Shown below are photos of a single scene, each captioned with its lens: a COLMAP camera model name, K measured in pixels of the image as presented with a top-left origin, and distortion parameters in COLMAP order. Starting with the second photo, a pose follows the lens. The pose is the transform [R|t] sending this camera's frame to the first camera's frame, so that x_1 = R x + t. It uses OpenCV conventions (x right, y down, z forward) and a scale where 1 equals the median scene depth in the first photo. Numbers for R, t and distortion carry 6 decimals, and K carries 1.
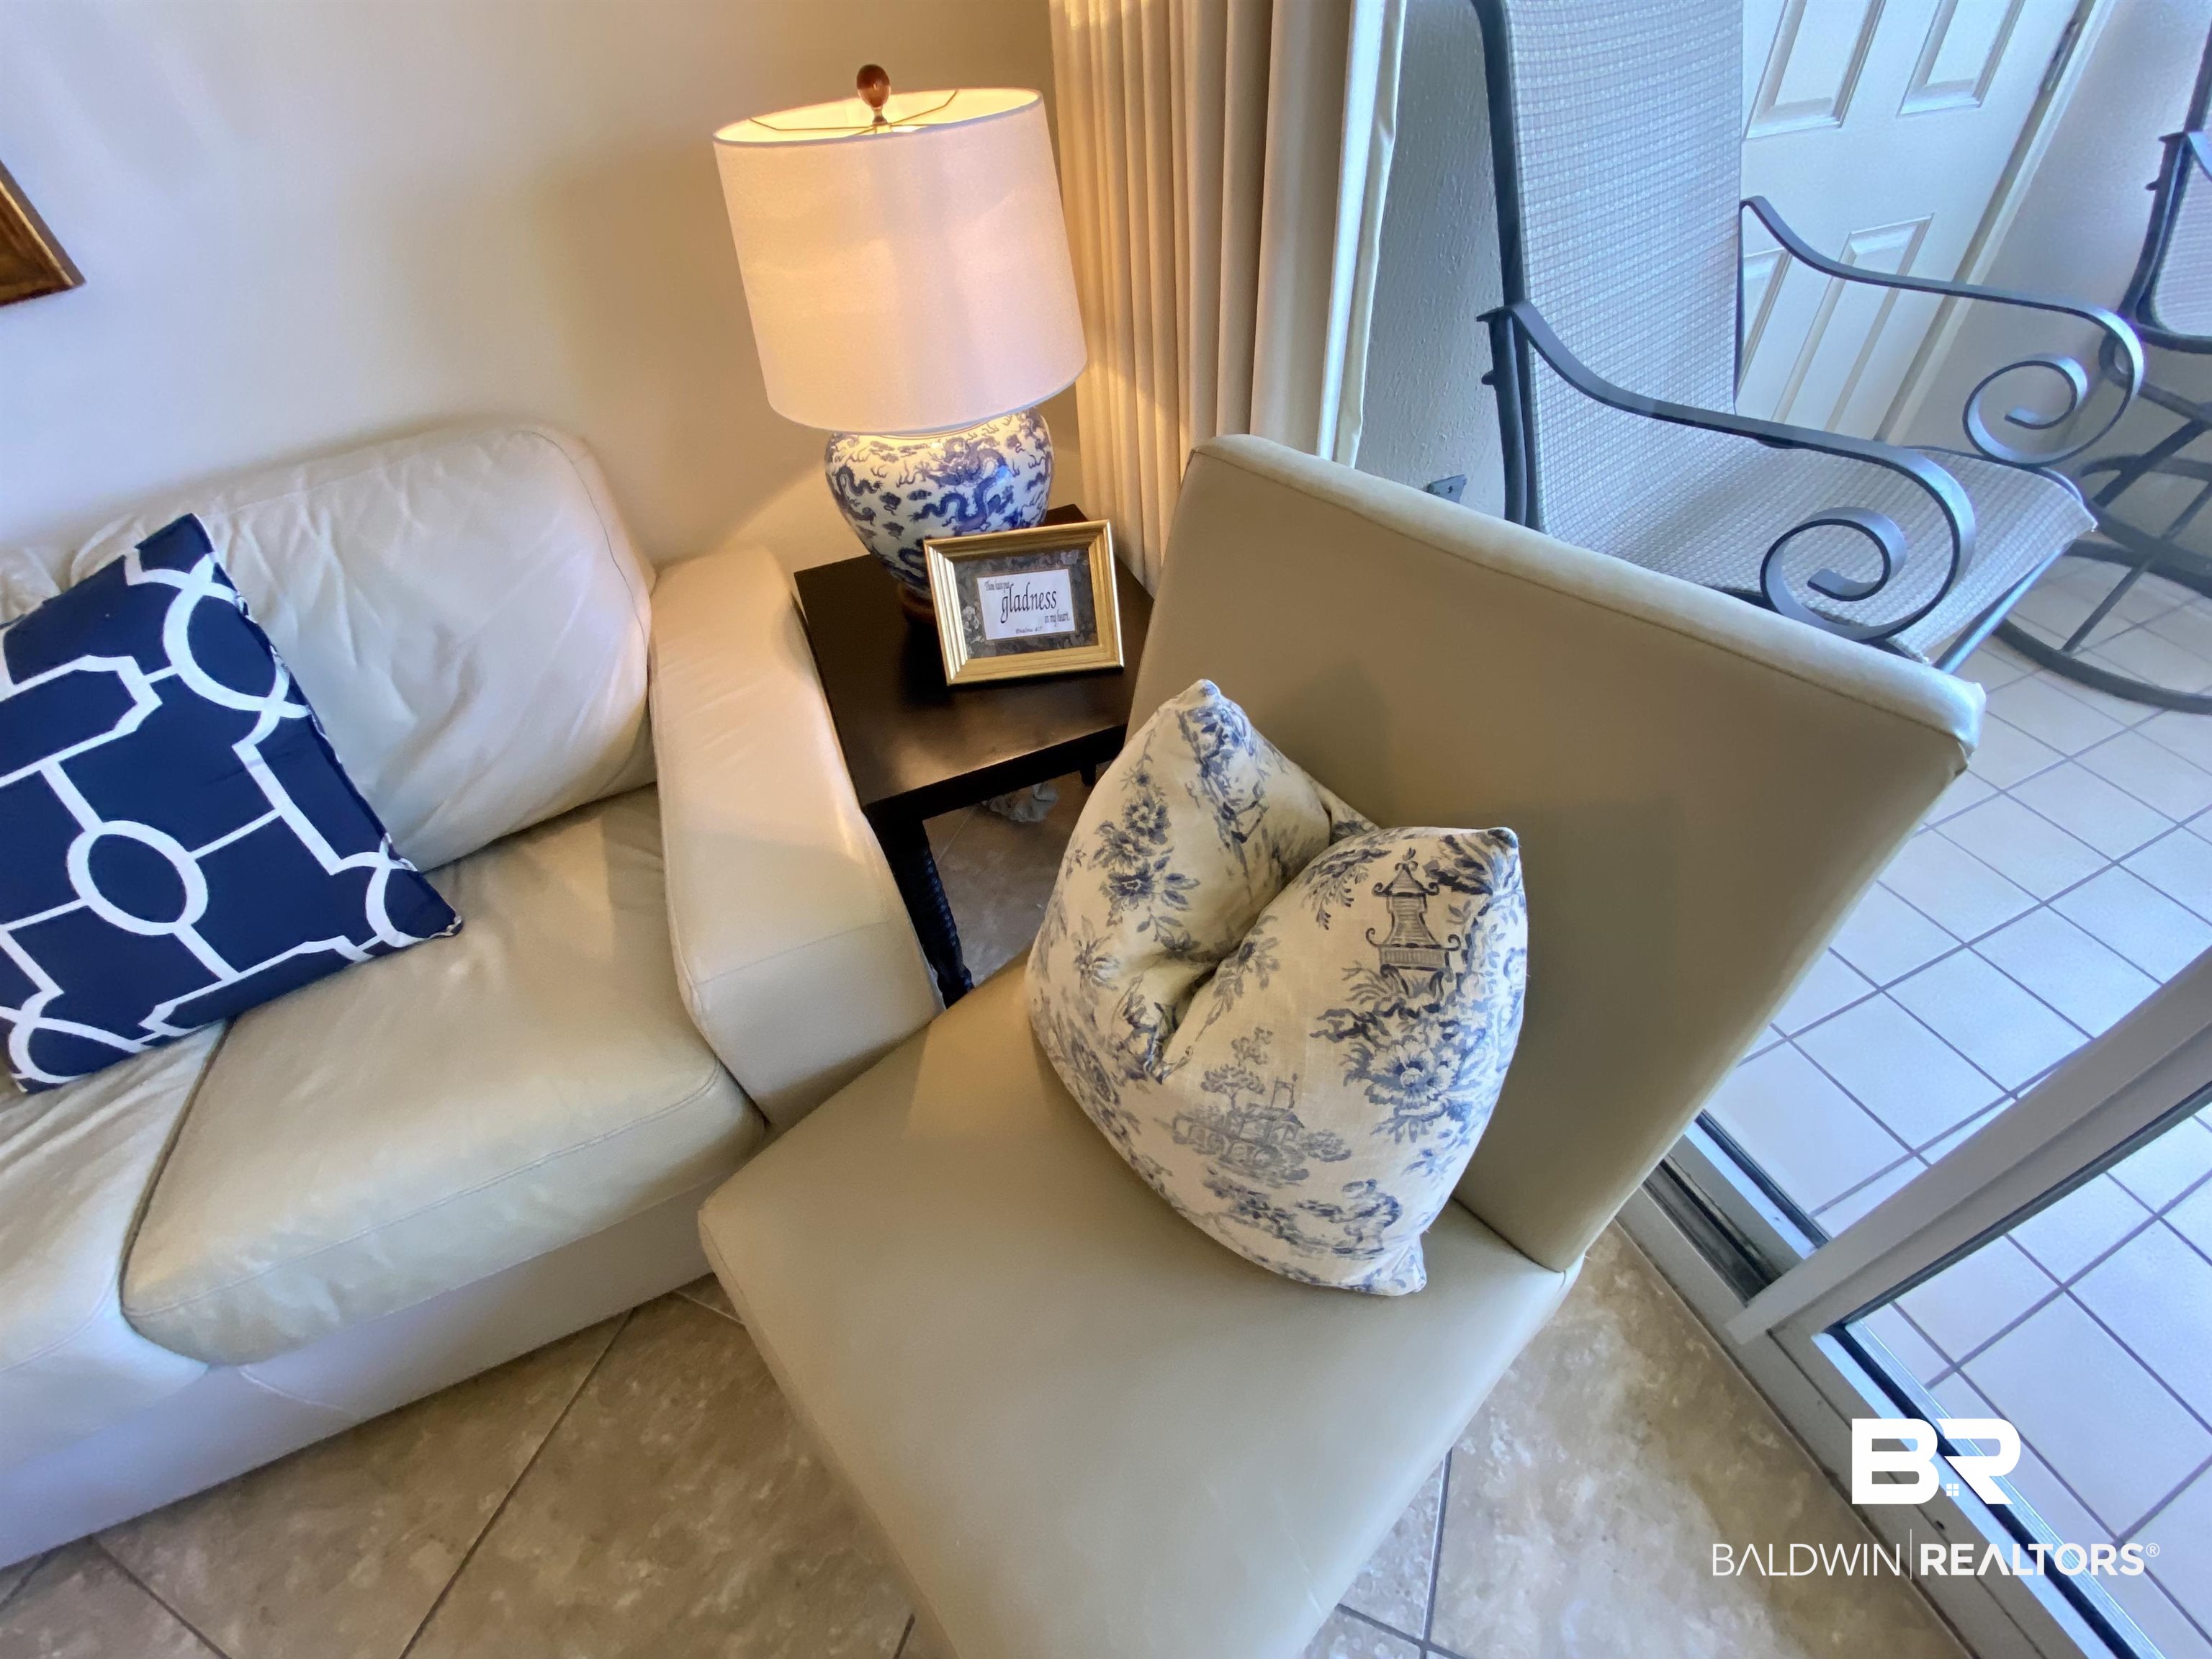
lens RADIAL K [[899.5, 0, 1112.4], [0, 899.5, 829.5], [0, 0, 1]] dist [0.021836, -0.020861]
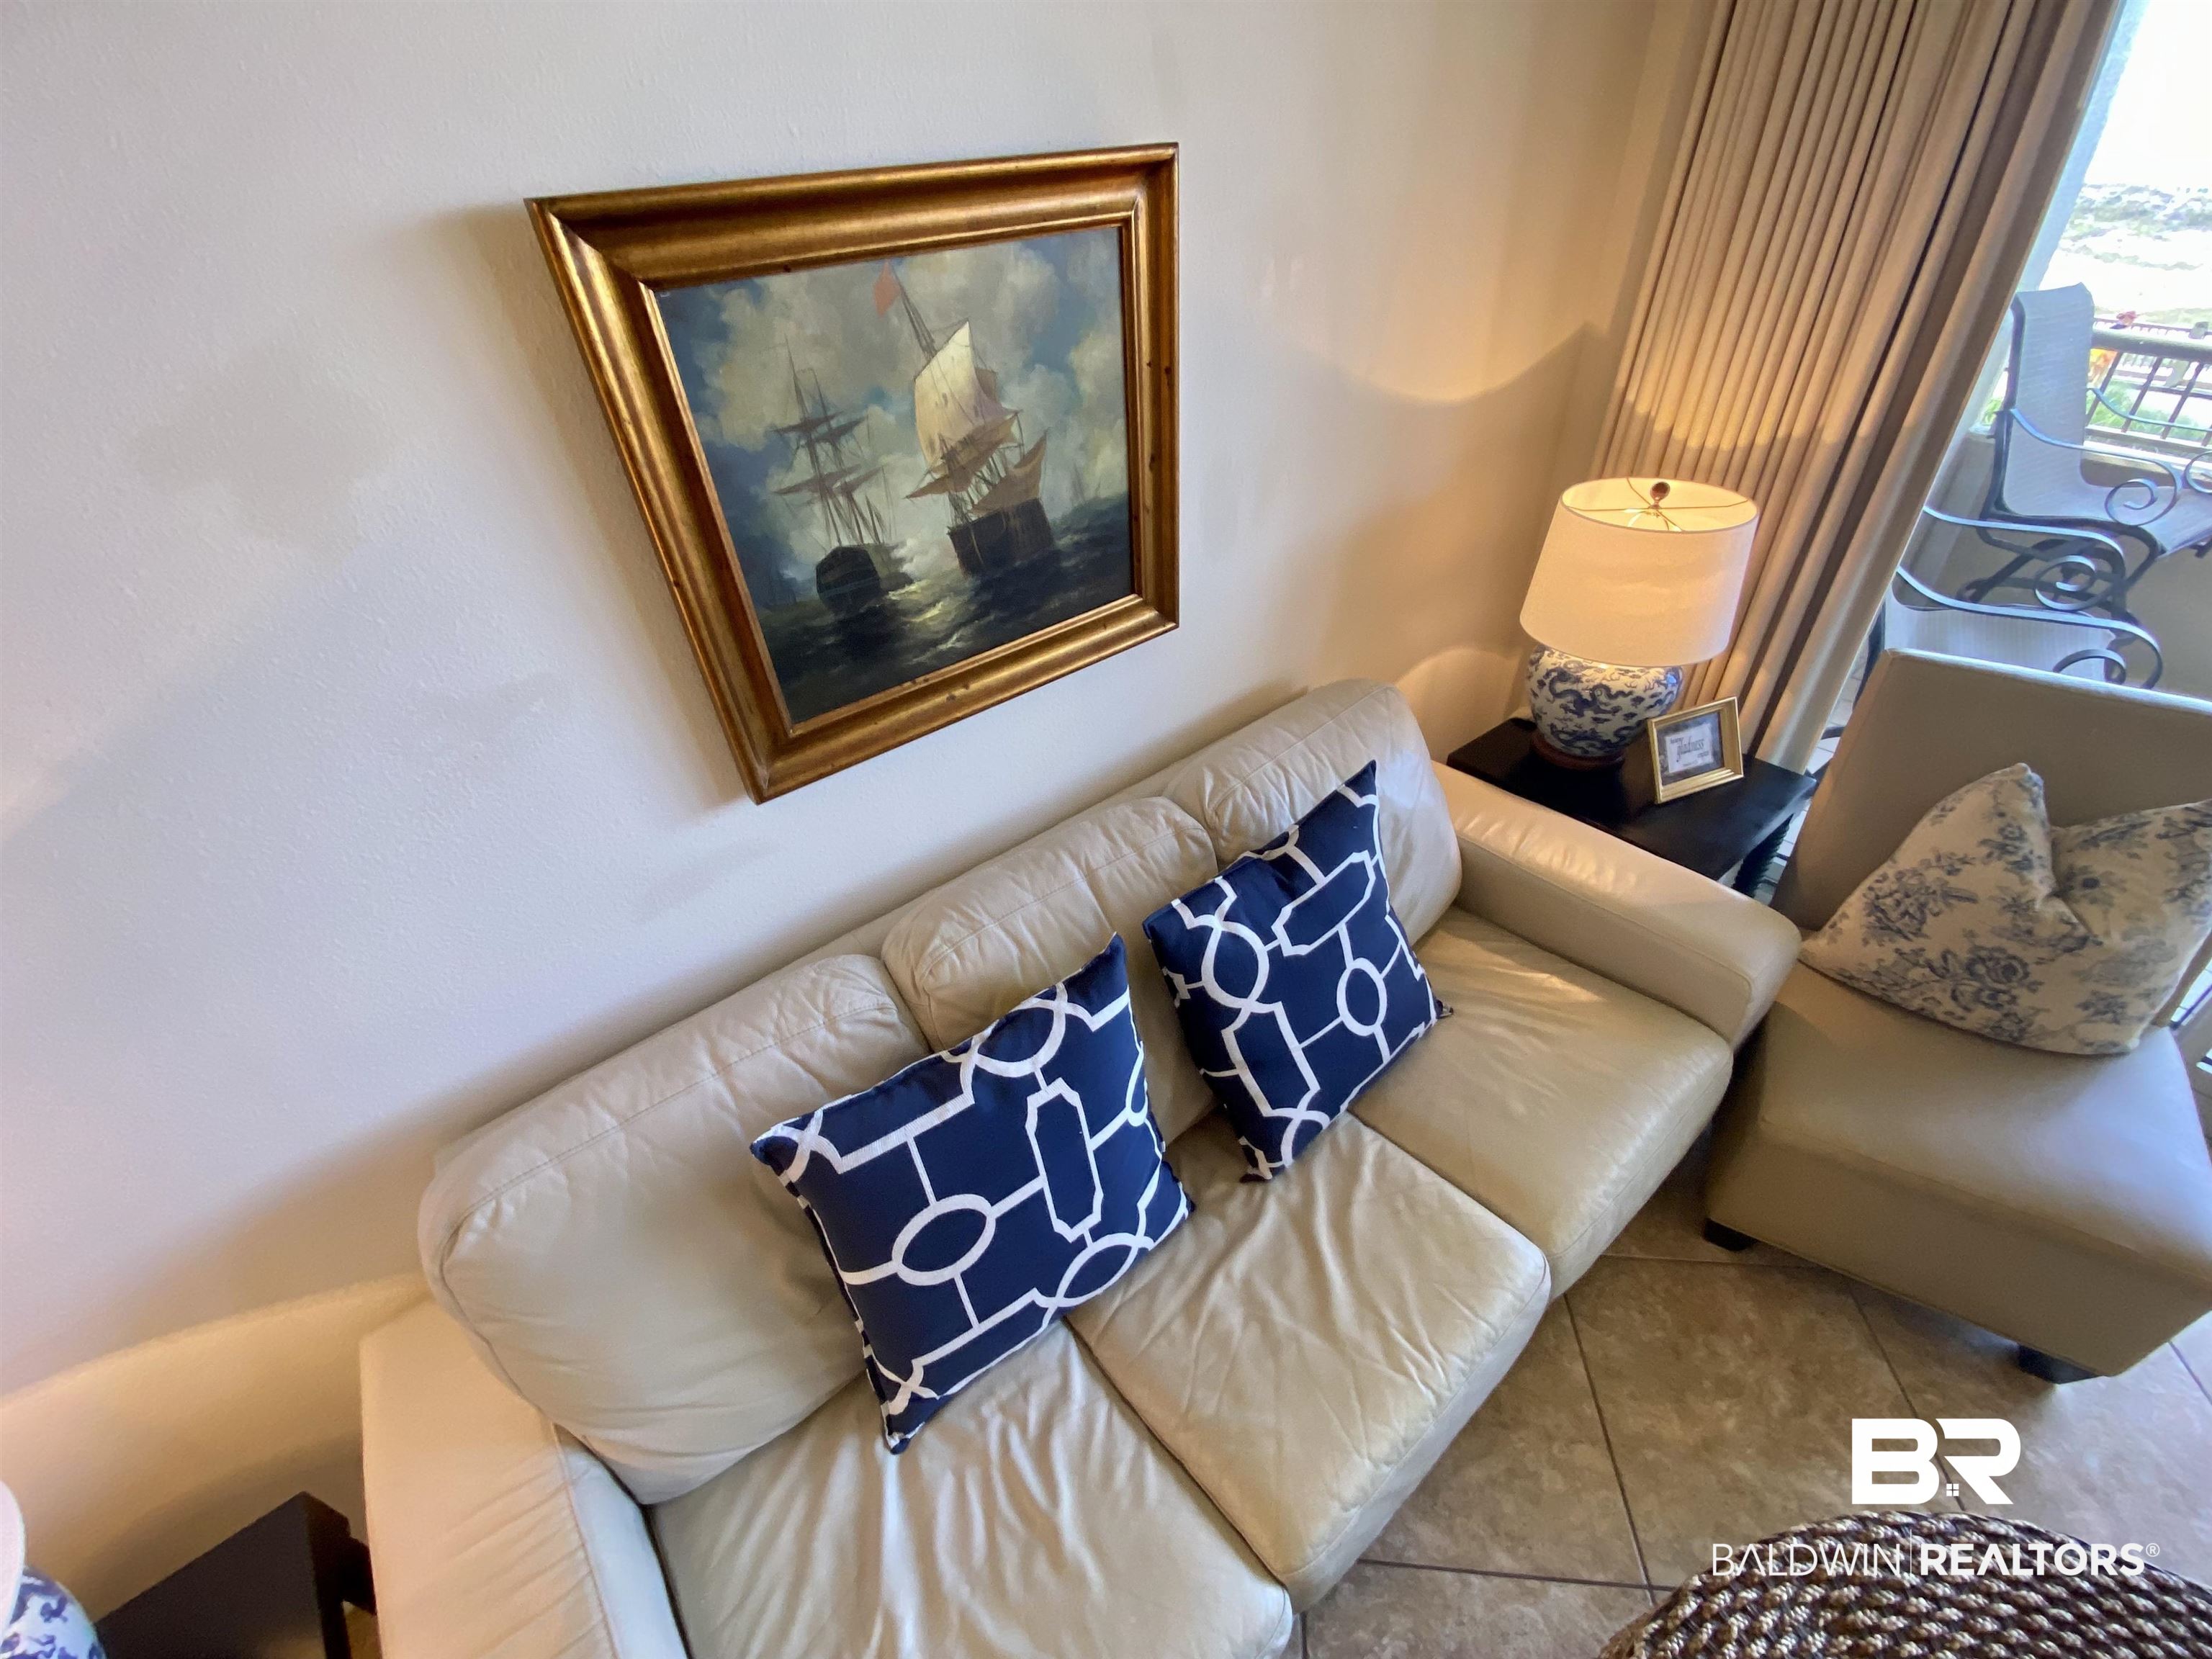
lens RADIAL K [[915.8, 0, 1121.2], [0, 915.8, 834.2], [0, 0, 1]] dist [0.043067, -0.033637]
pose [[0.955991, -0.154481, 0.249432, -1.854253], [0.192899, 0.971519, -0.137627, -0.077691], [-0.221067, 0.179686, 0.958563, -0.454423]]
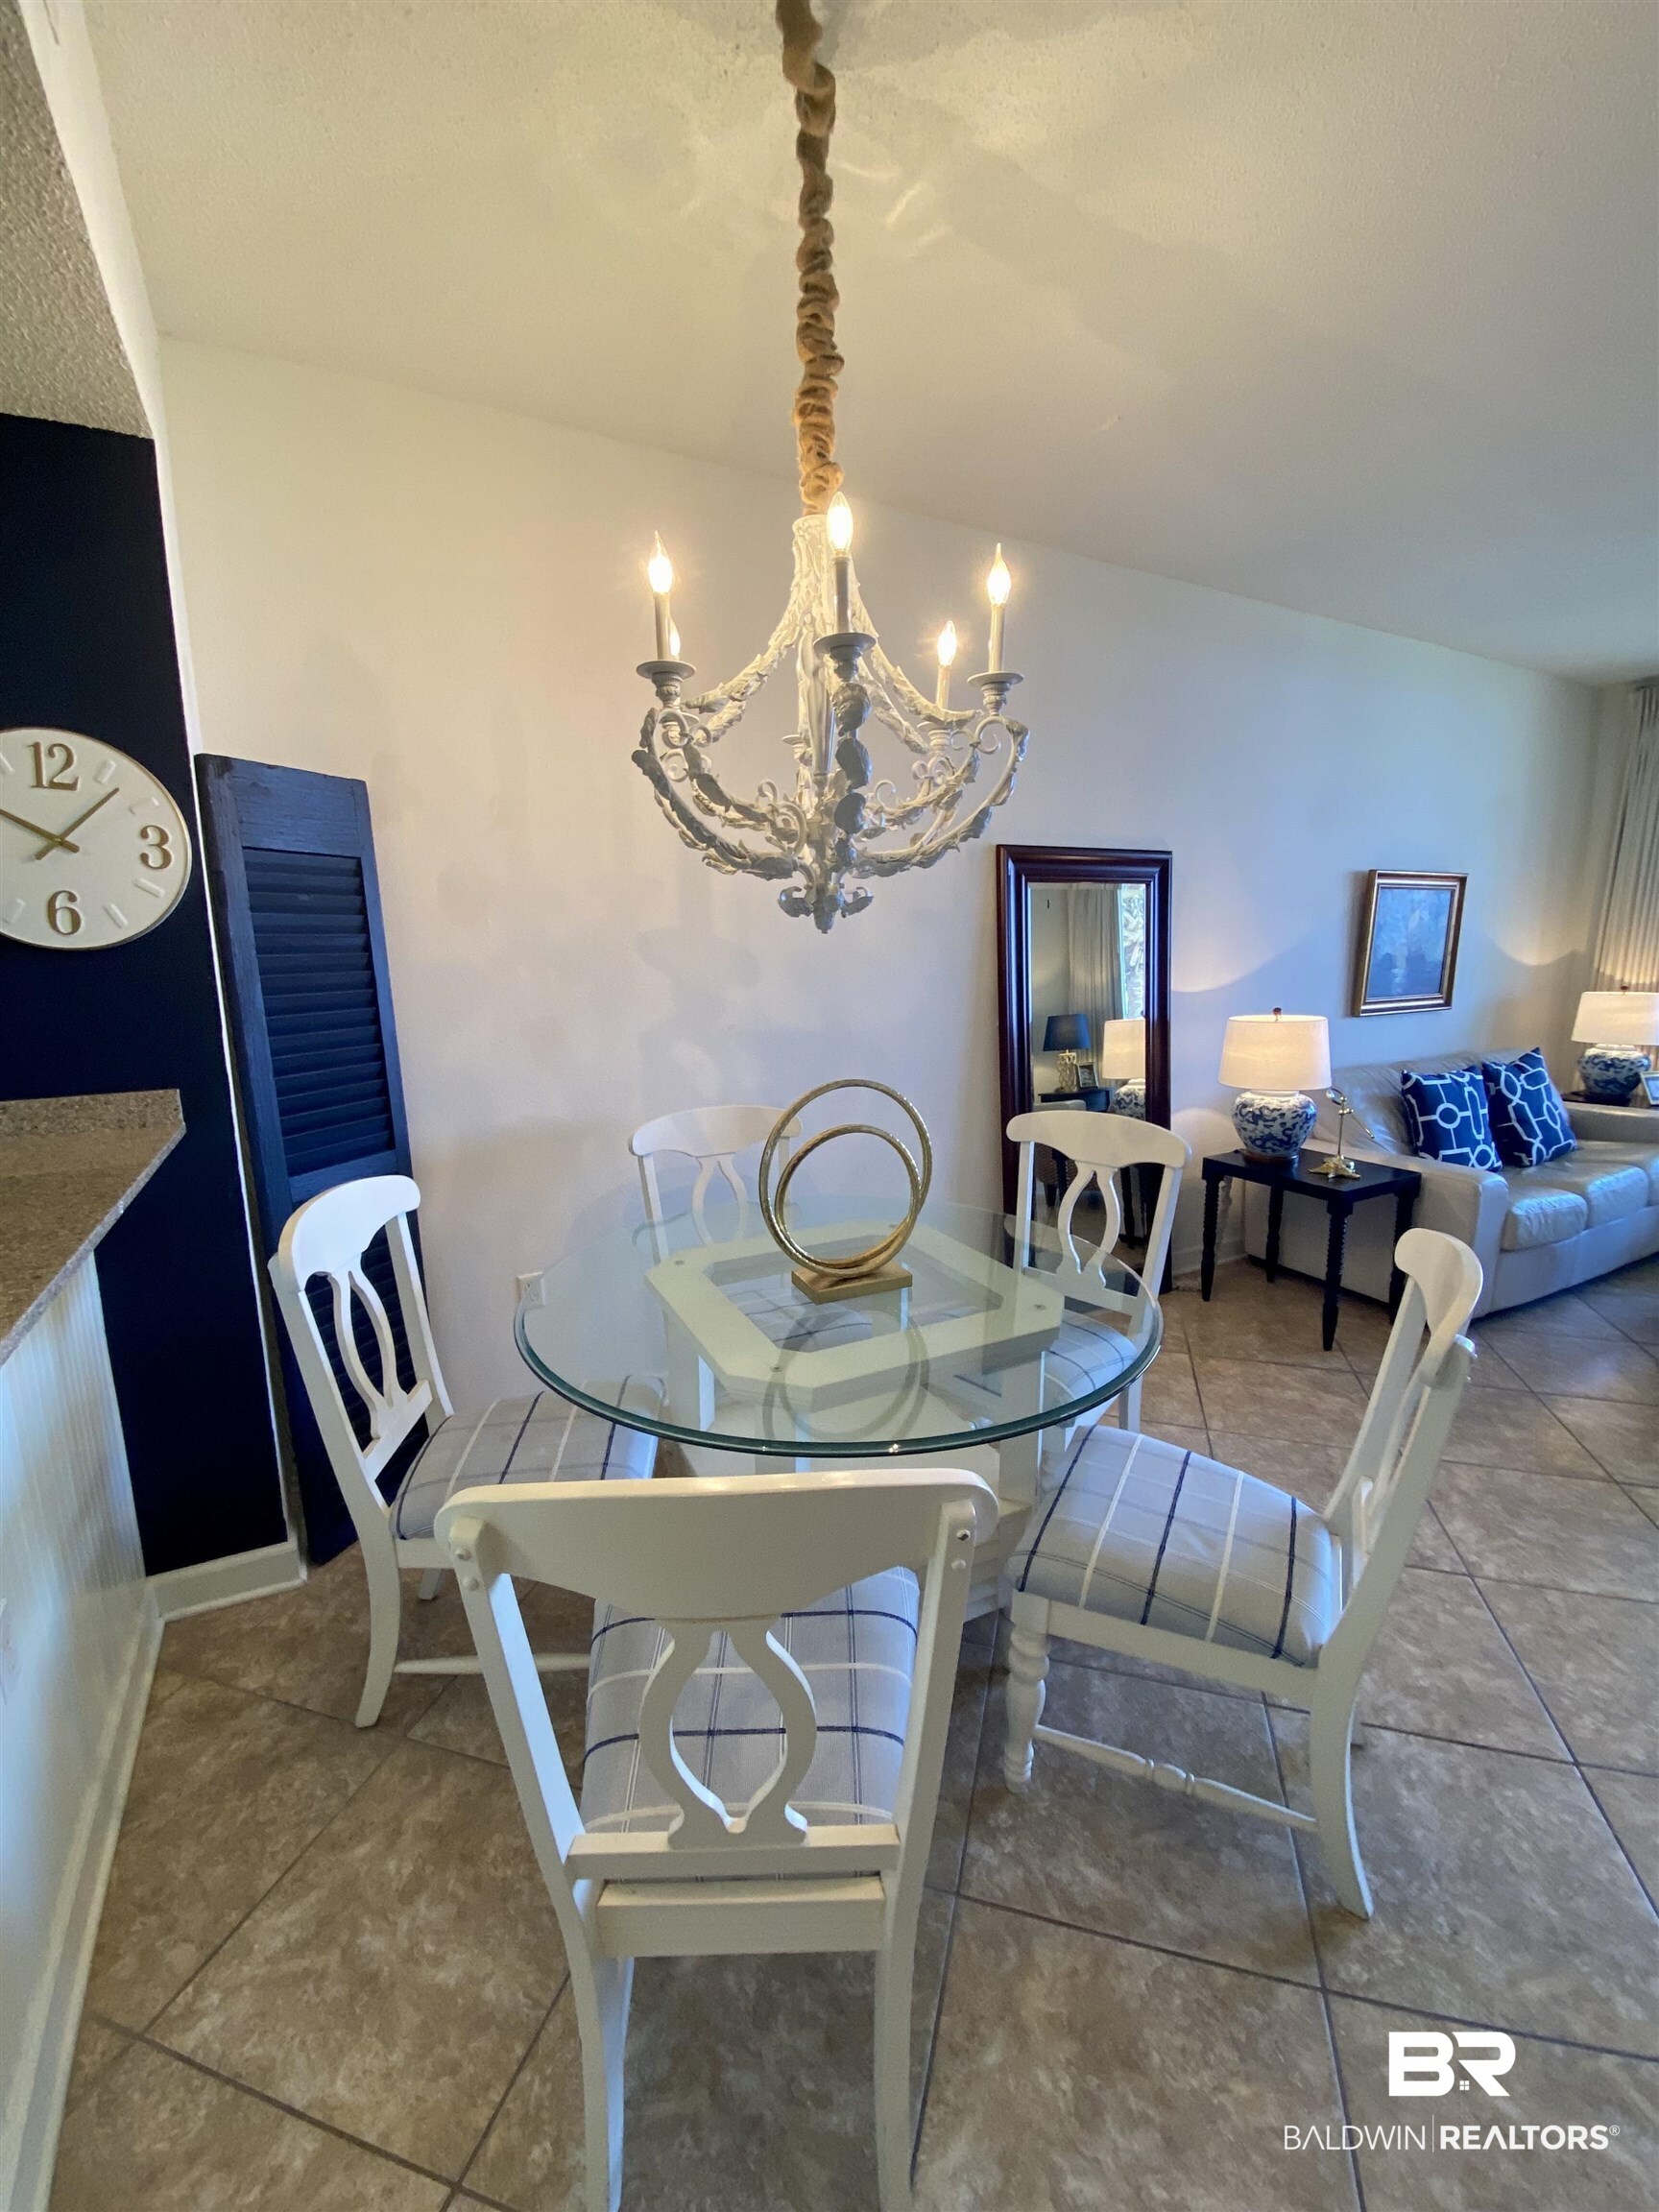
lens RADIAL K [[891.9, 0, 792.6], [0, 891.9, 1115.0], [0, 0, 1]] dist [-0.000436, -0.016374]
pose [[0.996052, 0.051044, 0.072624, -5.089633], [0.000187, 0.816927, -0.576742, 2.529795], [-0.088768, 0.574479, 0.813692, -2.146921]]
